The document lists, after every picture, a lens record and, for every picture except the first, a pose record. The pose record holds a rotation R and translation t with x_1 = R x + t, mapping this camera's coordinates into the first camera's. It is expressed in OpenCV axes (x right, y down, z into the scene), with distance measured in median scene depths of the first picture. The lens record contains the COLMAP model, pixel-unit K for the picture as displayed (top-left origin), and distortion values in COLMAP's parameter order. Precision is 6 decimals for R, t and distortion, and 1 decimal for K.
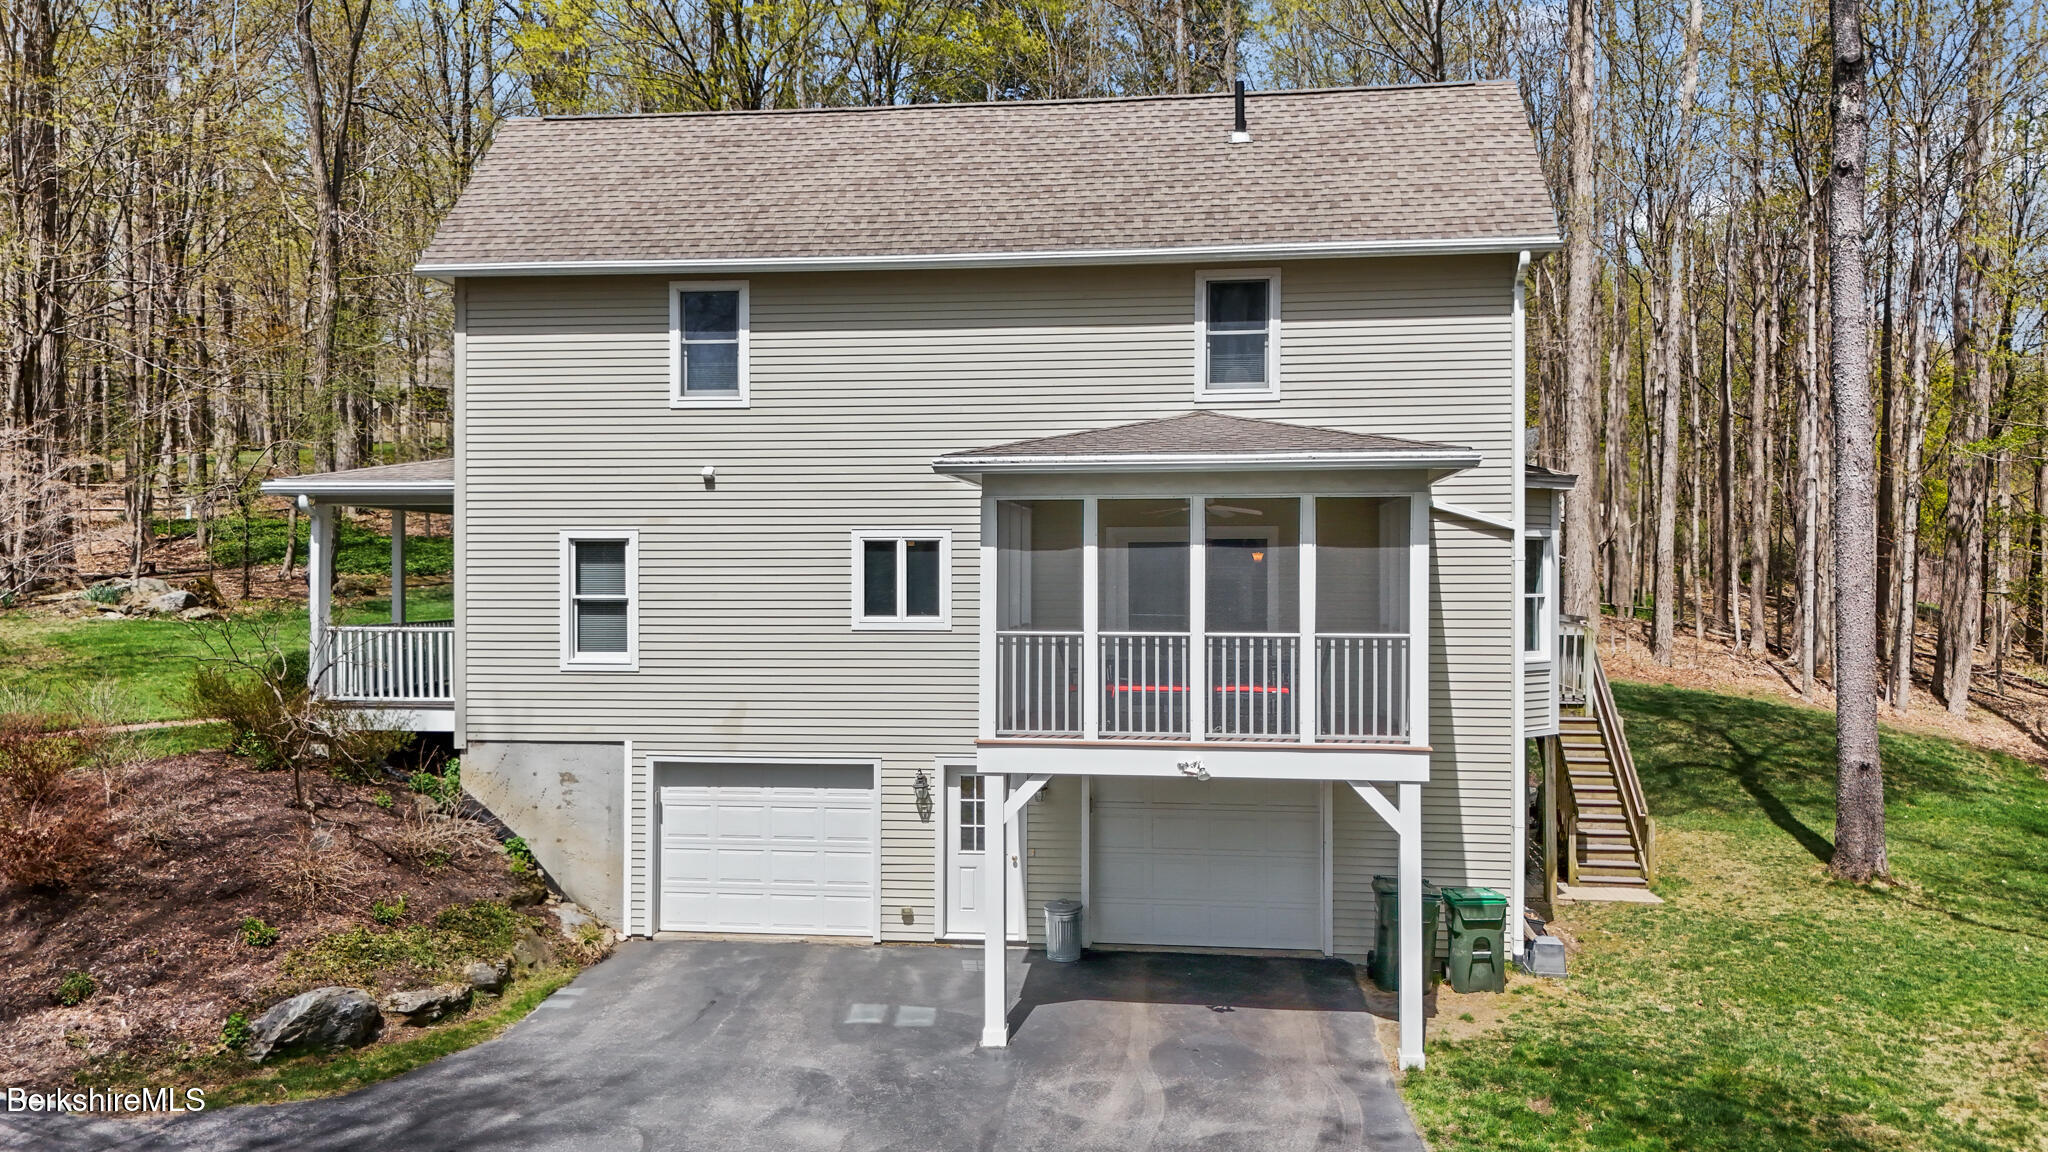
lens RADIAL K [[1527.0, 0, 1024.0], [0, 1527.0, 576.0], [0, 0, 1]] dist [0.039516, -0.034483]
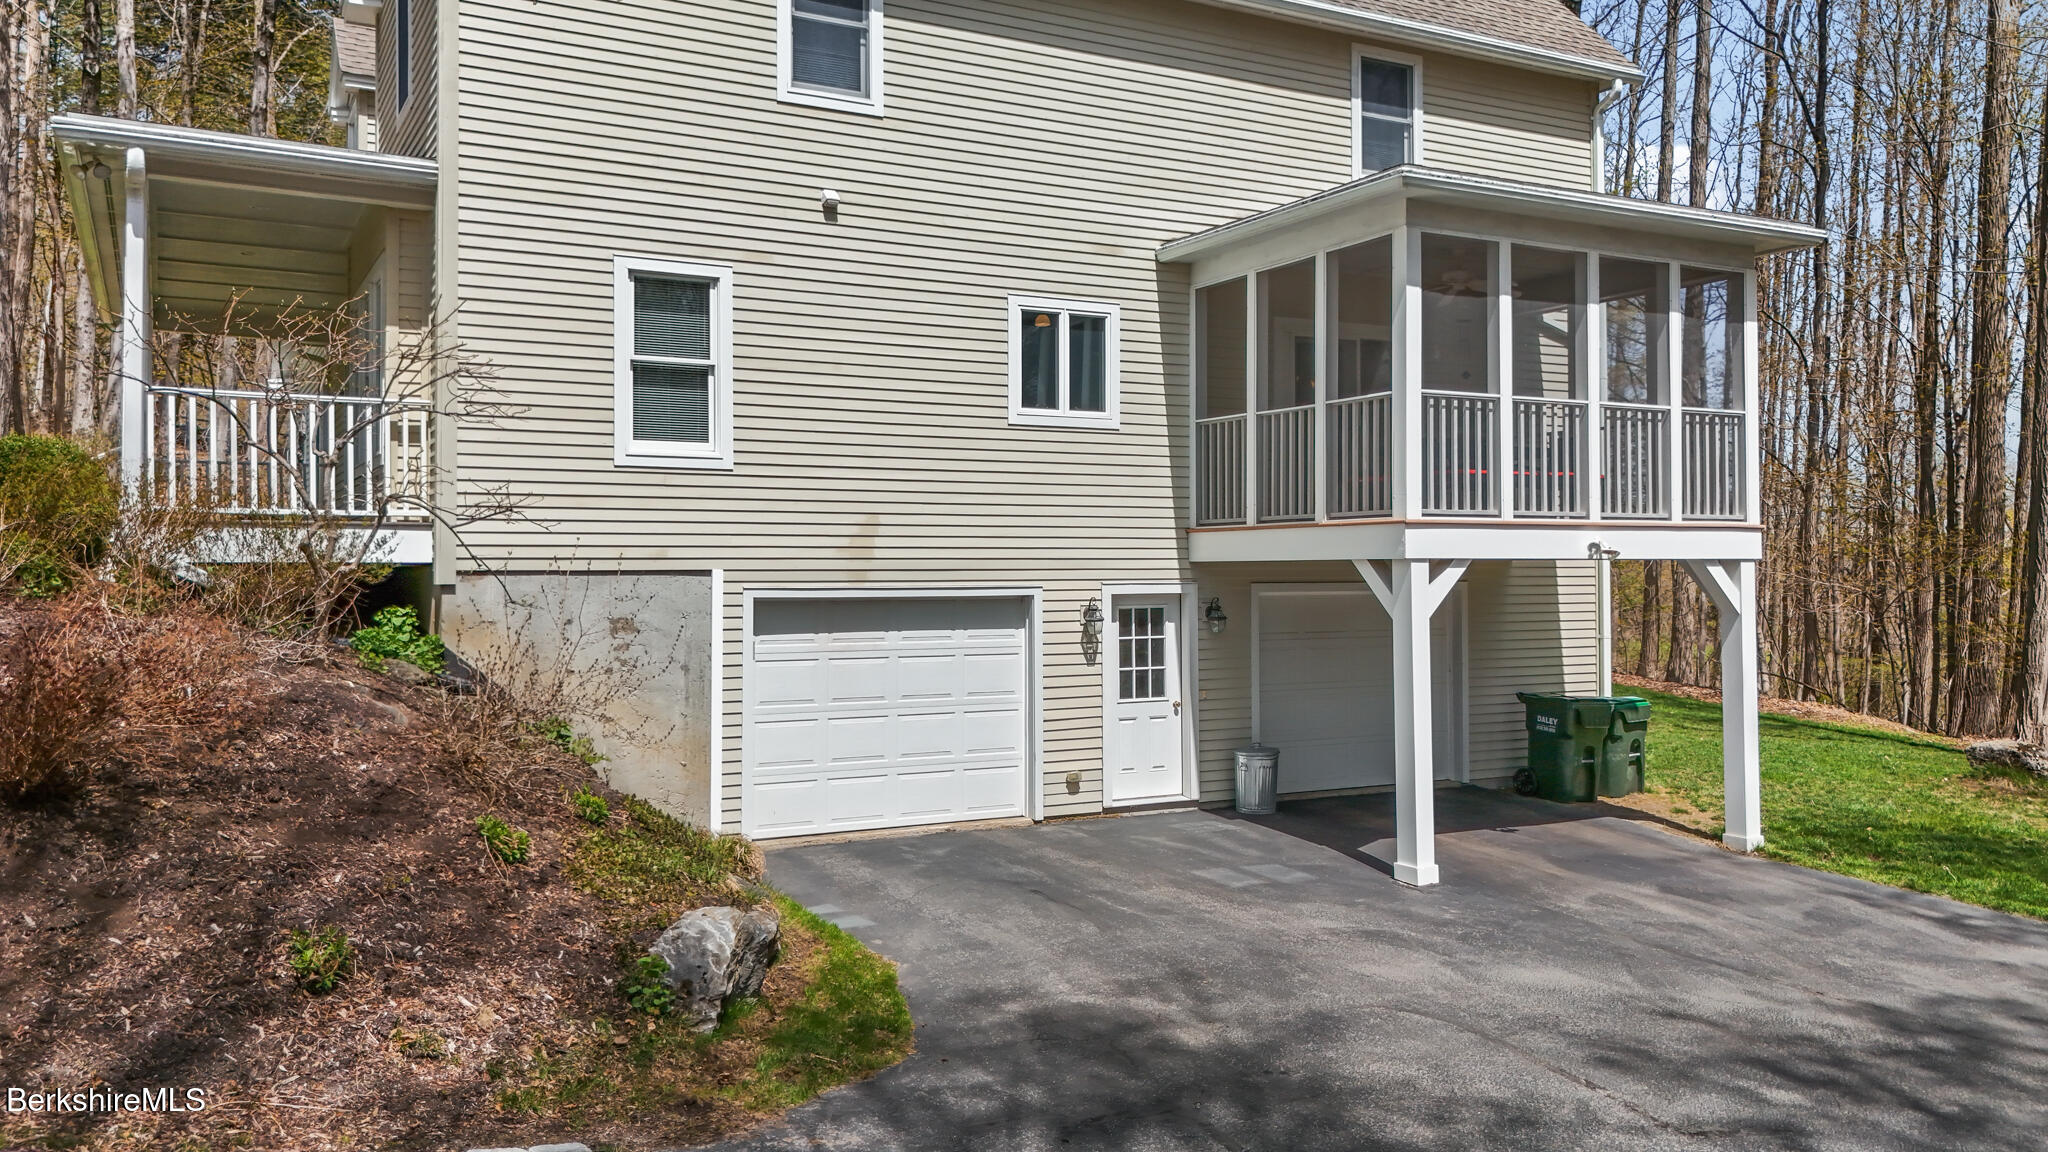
lens RADIAL K [[1527.0, 0, 1024.0], [0, 1527.0, 576.0], [0, 0, 1]] dist [0.039516, -0.034483]
pose [[0.818558, -0.001819, 0.574421, -0.567826], [0.001701, 0.999998, 0.000743, 0.115251], [-0.574422, 0.000369, 0.818560, 0.365715]]
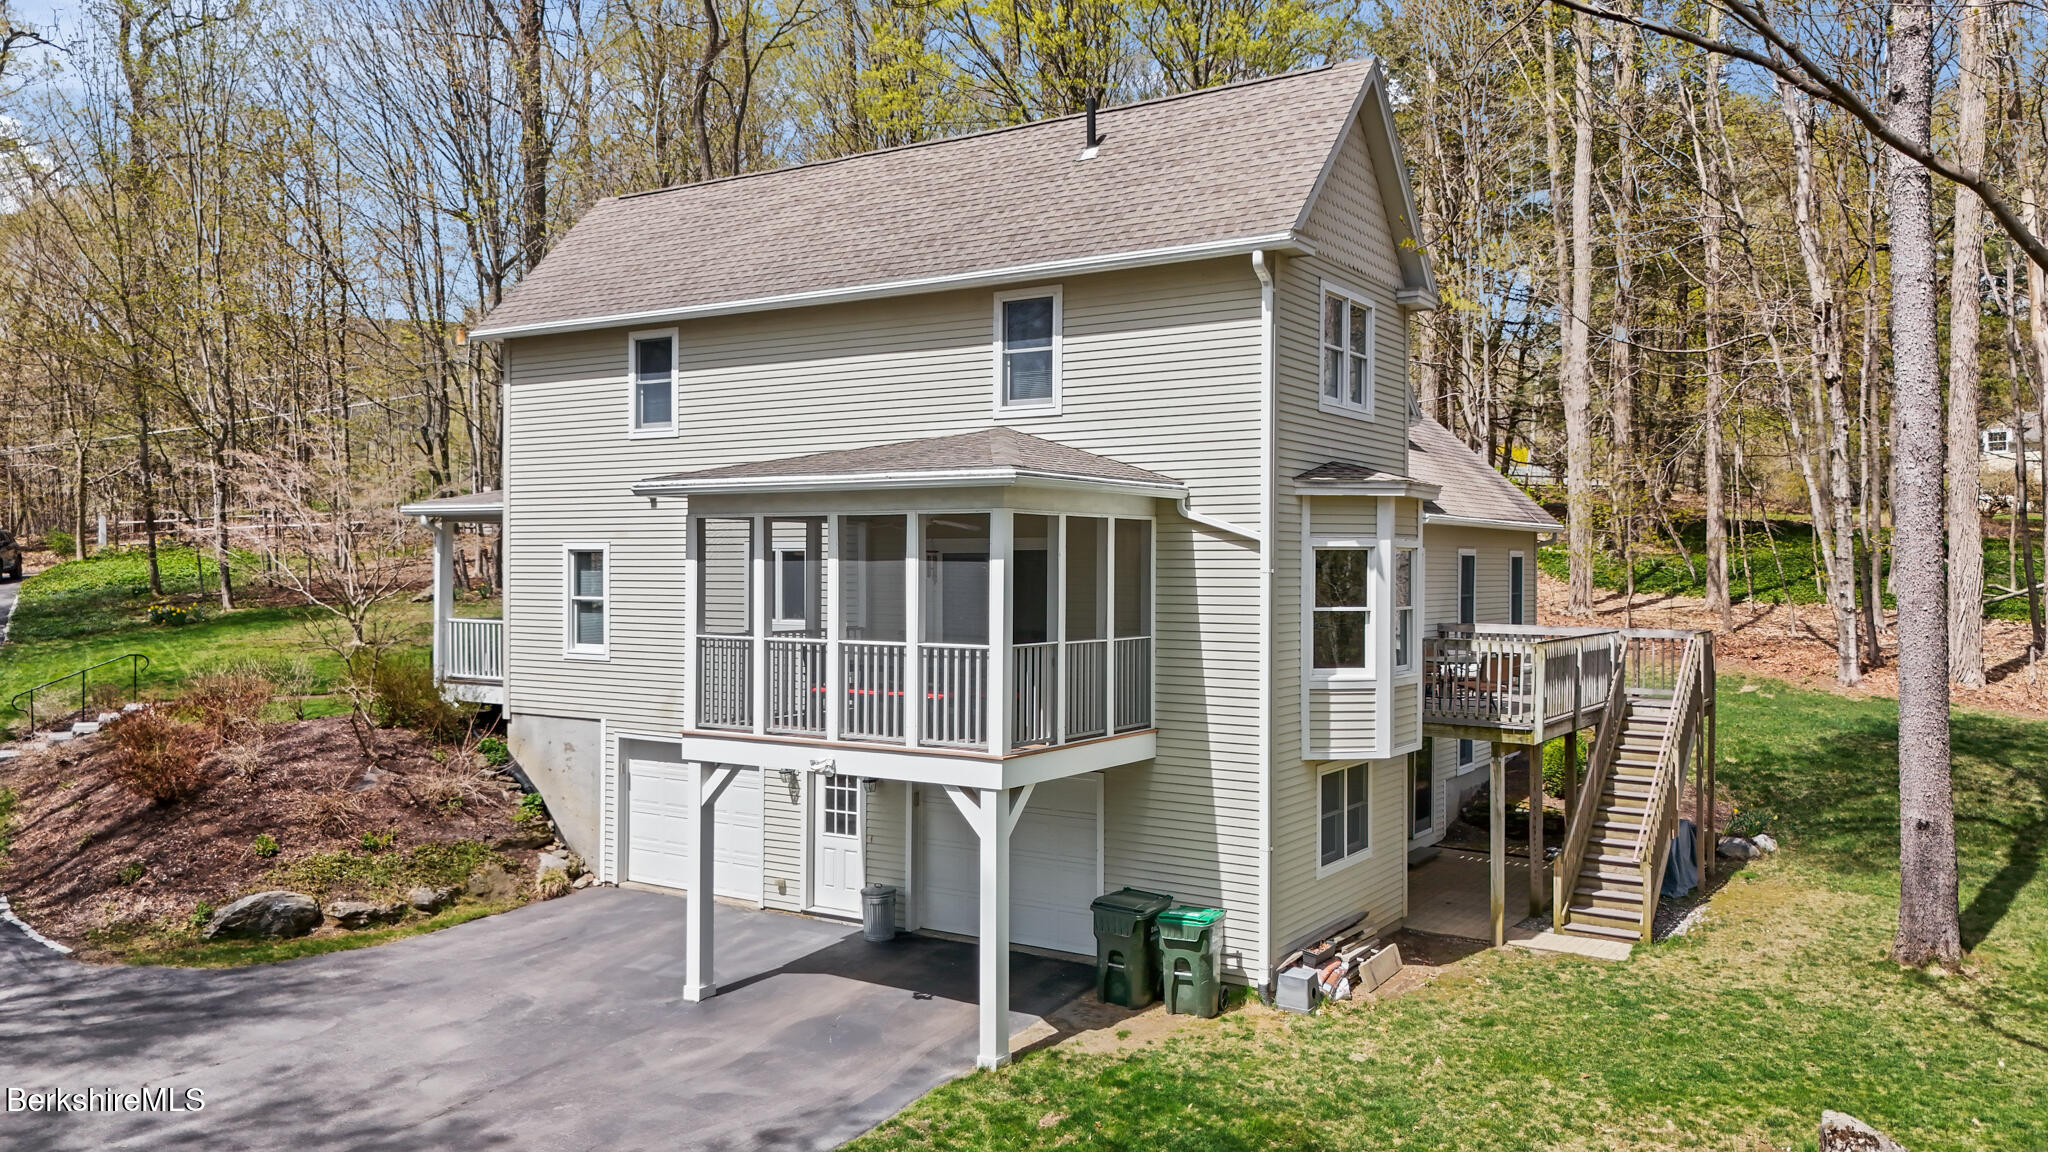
lens RADIAL K [[1527.0, 0, 1024.0], [0, 1527.0, 576.0], [0, 0, 1]] dist [0.039516, -0.034483]
pose [[0.900463, 0.006743, -0.434879, 0.579406], [-0.005752, 0.999977, 0.003596, -0.010422], [0.434894, -0.000737, 0.900482, 0.070594]]
